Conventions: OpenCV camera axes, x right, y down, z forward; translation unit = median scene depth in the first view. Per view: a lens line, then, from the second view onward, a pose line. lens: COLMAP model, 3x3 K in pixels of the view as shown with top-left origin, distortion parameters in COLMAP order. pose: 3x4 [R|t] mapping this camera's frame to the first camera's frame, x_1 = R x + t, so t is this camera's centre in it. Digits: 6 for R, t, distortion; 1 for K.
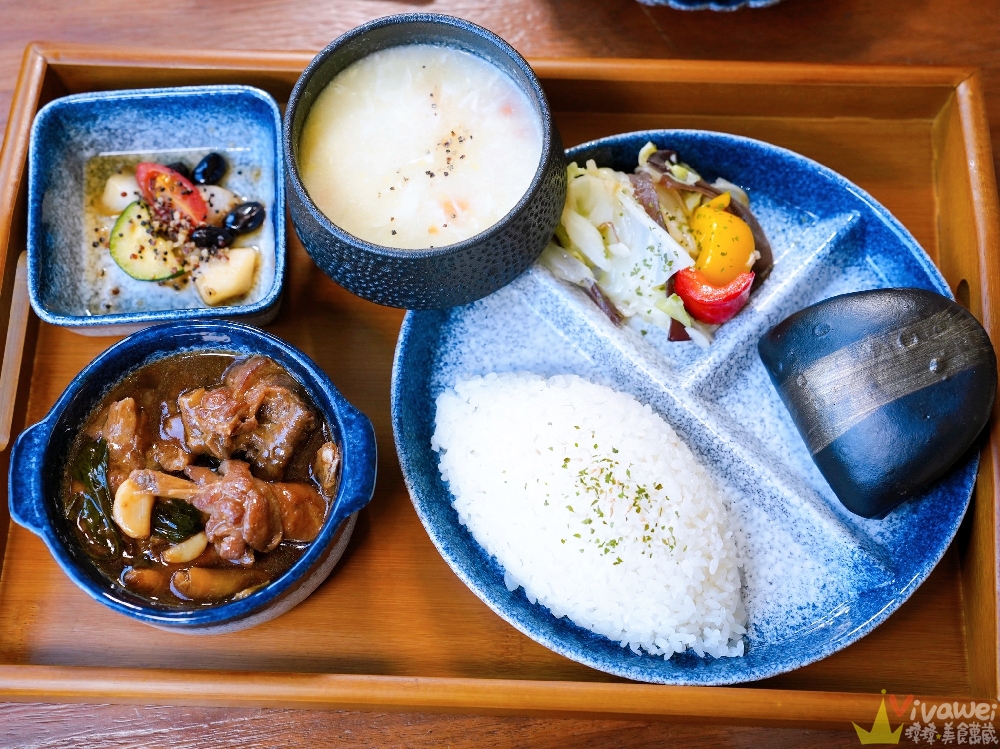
lens RADIAL K [[1367.3, 0, 505.3], [0, 1367.3, 367.3], [0, 0, 1]] dist [0.116669, 0.000000]
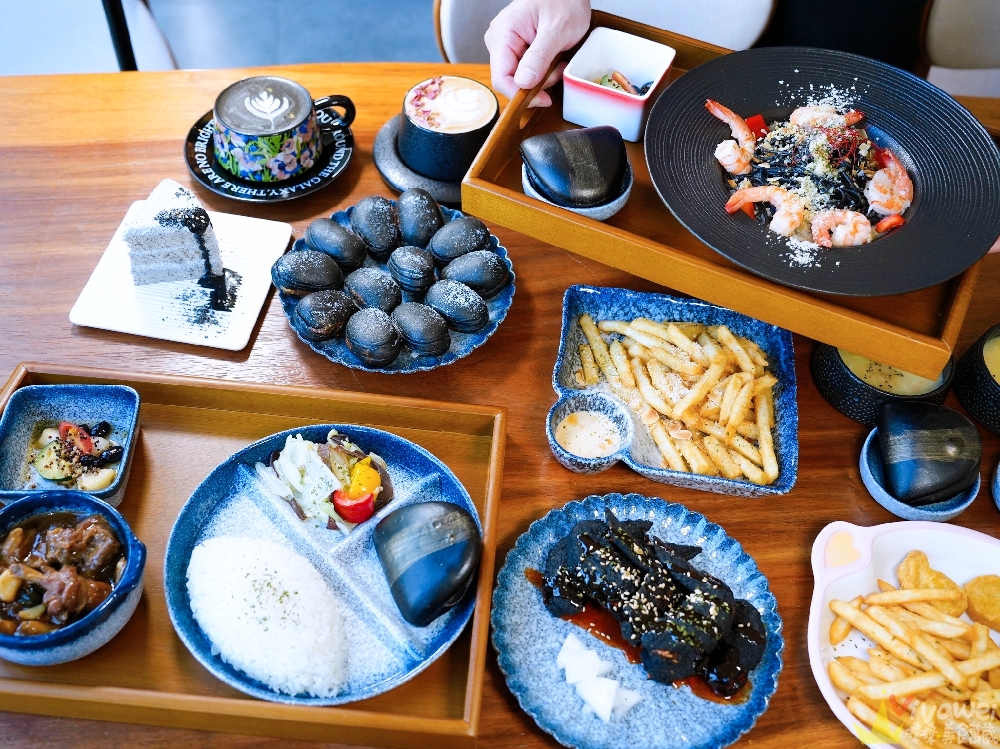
lens RADIAL K [[1026.3, 0, 497.5], [0, 1026.3, 376.0], [0, 0, 1]] dist [0.007944, 0.000000]
pose [[0.996799, 0.075245, 0.027031, 0.300900], [-0.060969, 0.934071, -0.351844, 0.265286], [-0.051724, 0.349070, 0.935668, -0.383104]]
